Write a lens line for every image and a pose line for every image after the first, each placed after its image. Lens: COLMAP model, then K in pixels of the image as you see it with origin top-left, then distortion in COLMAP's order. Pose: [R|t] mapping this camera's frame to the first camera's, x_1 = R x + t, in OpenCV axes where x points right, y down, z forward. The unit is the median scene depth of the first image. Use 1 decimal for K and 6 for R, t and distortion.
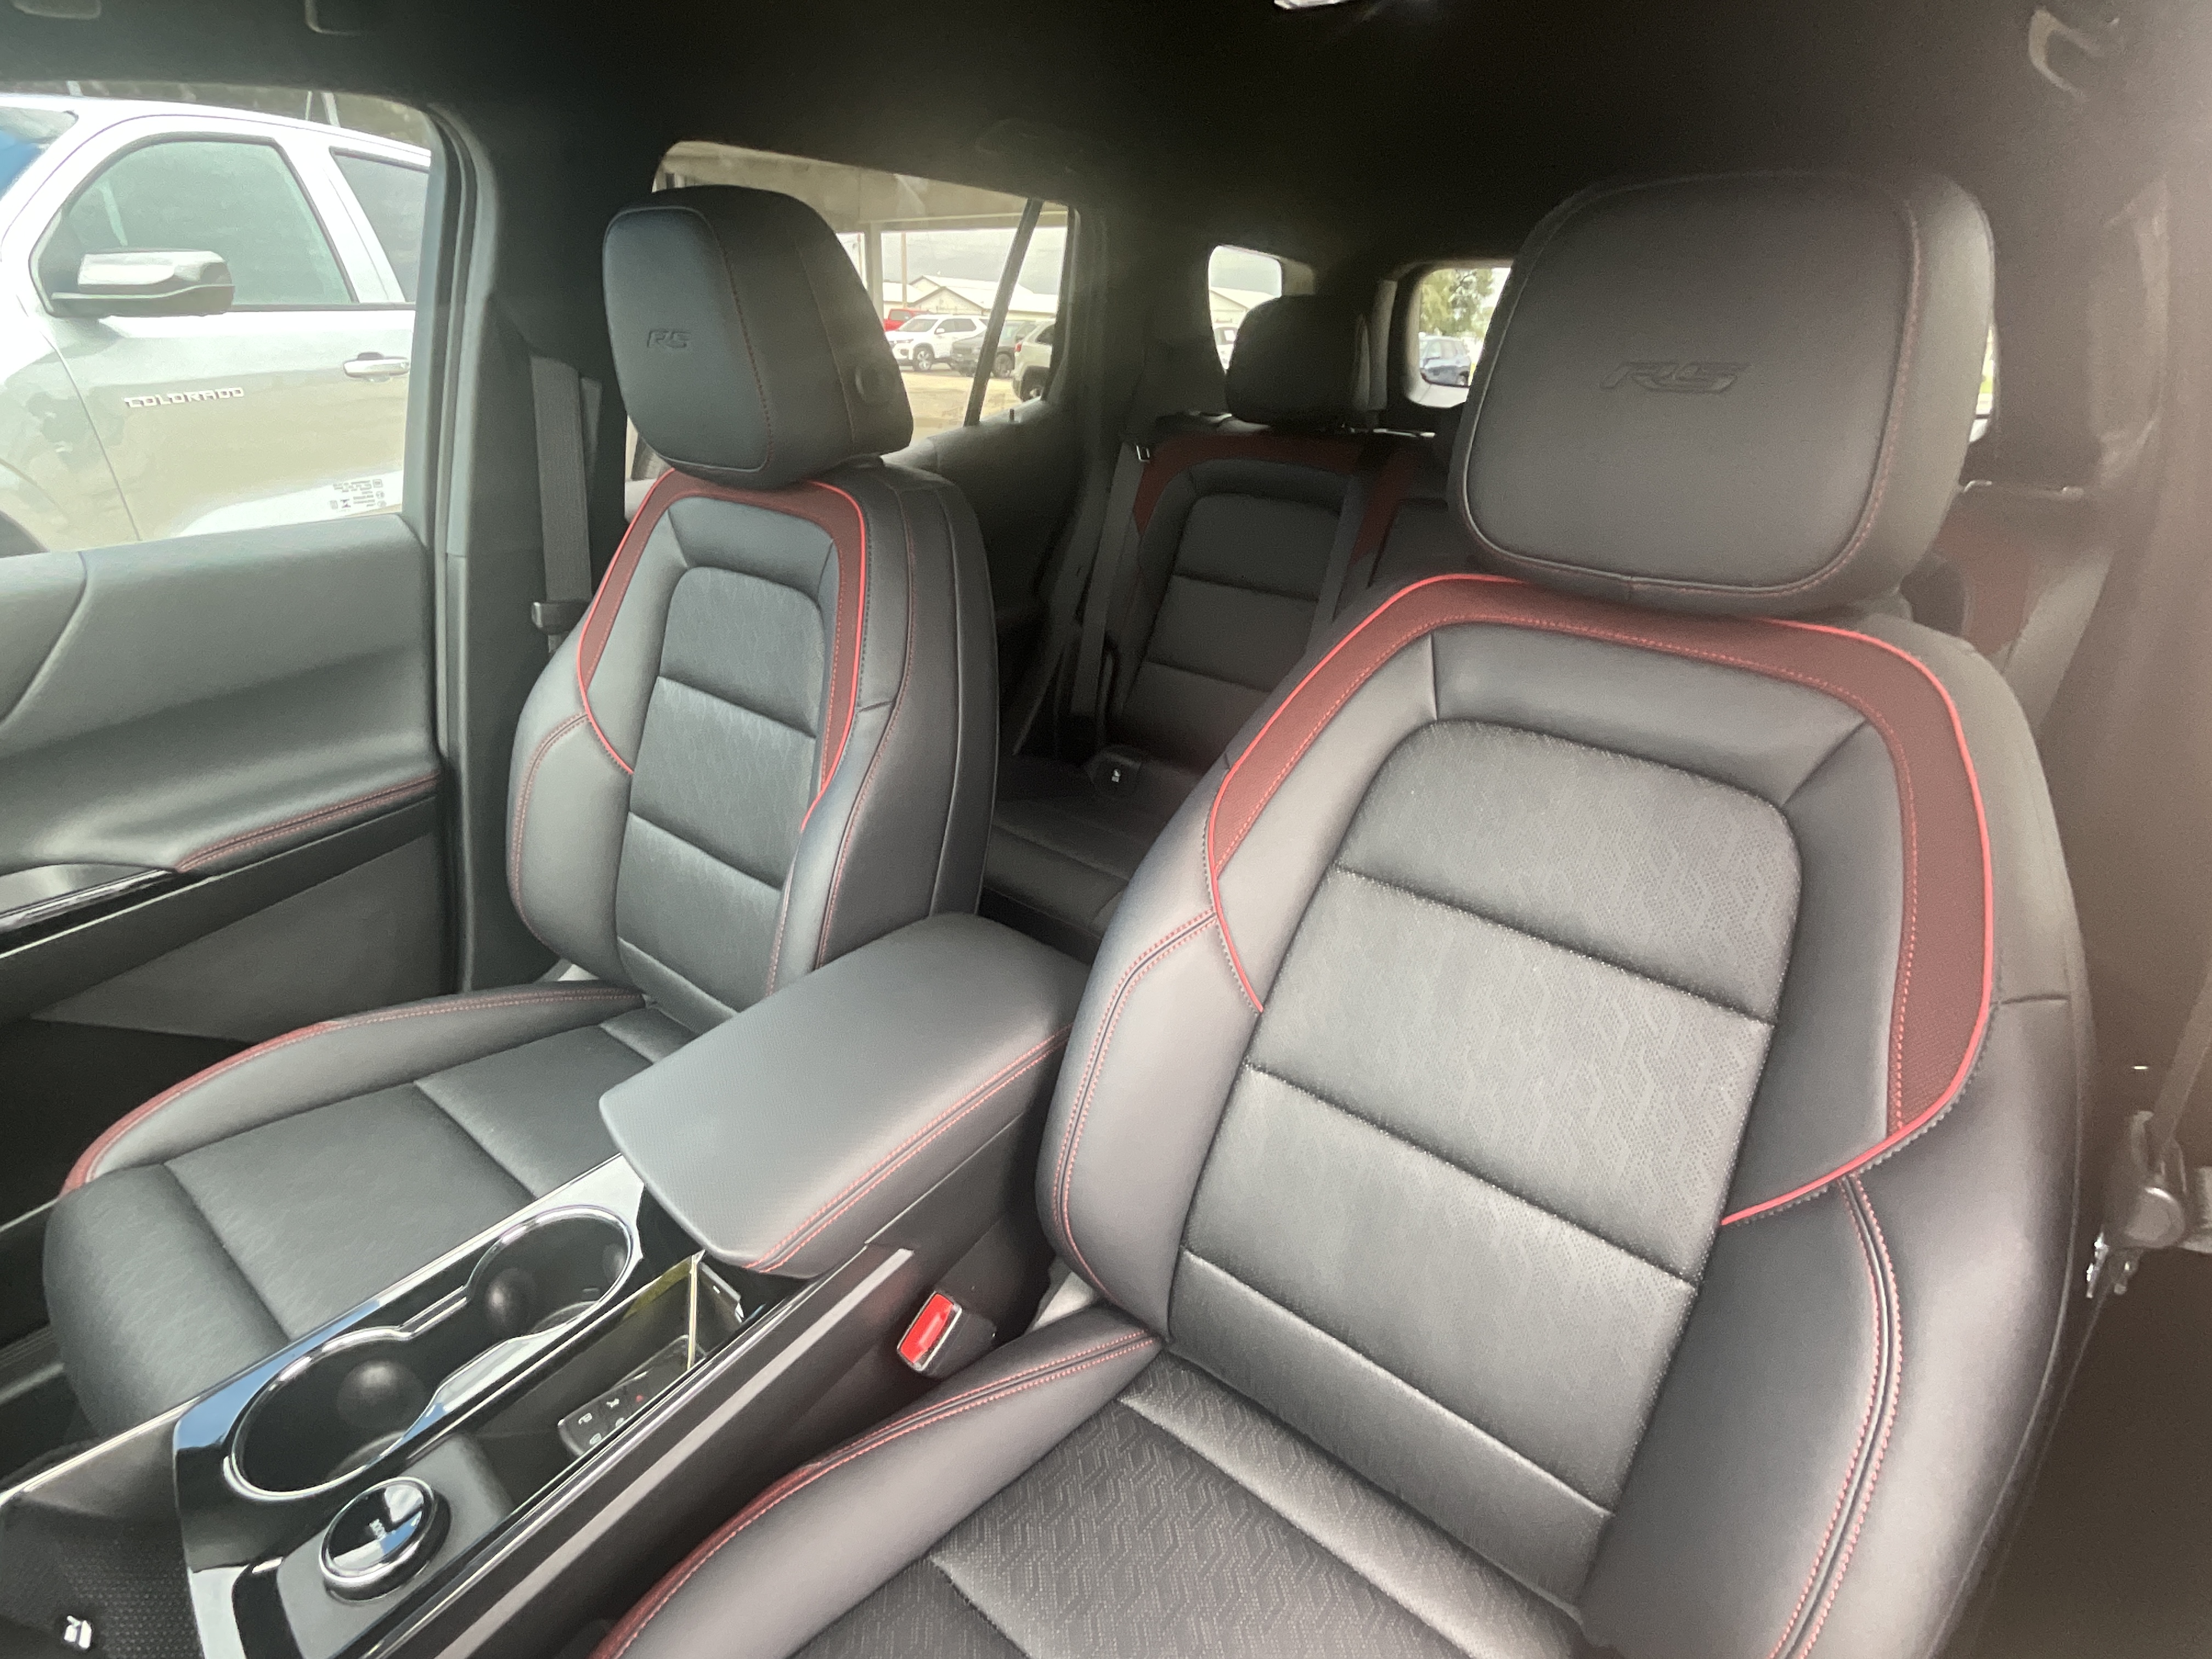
lens RADIAL K [[1049.0, 0, 1109.3], [0, 1049.0, 836.4], [0, 0, 1]] dist [-0.007857, 0.005601]
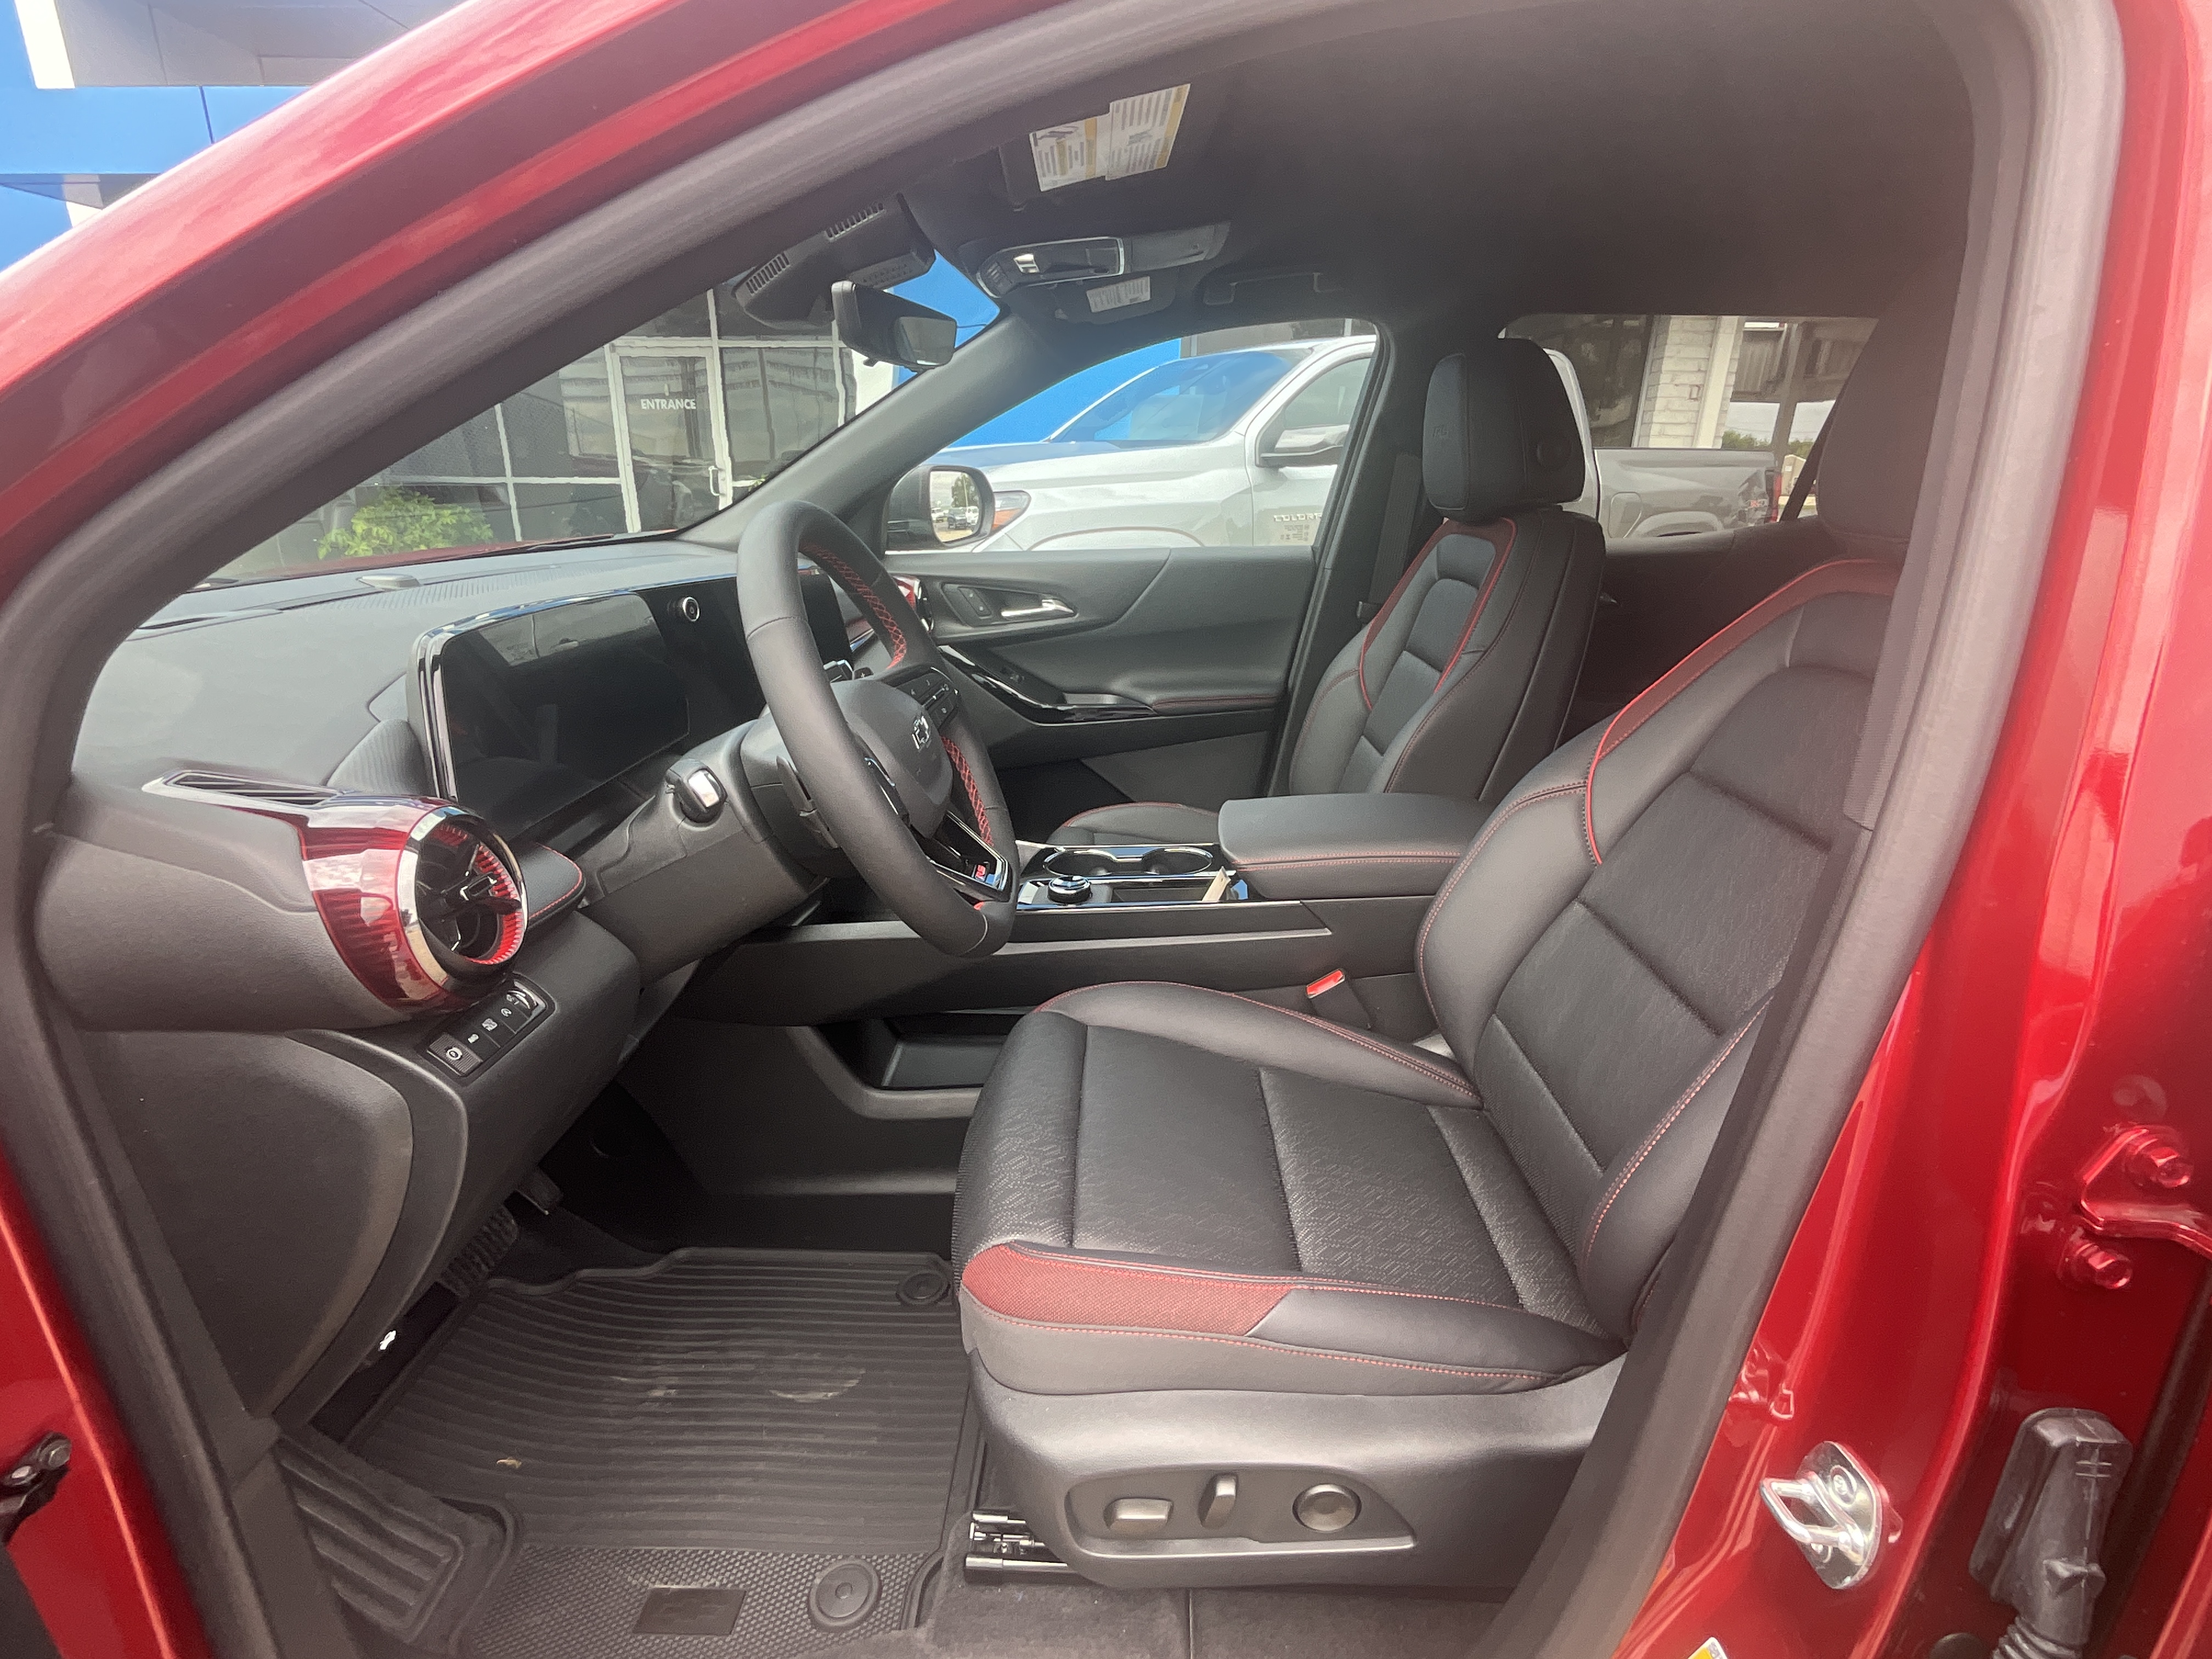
lens RADIAL K [[1049.0, 0, 1103.2], [0, 1049.0, 818.5], [0, 0, 1]] dist [-0.007857, 0.005601]
pose [[0.609533, 0.230994, -0.758361, 0.530013], [-0.345028, 0.938553, 0.008564, 0.220881], [0.713741, 0.256436, 0.651778, -0.249042]]
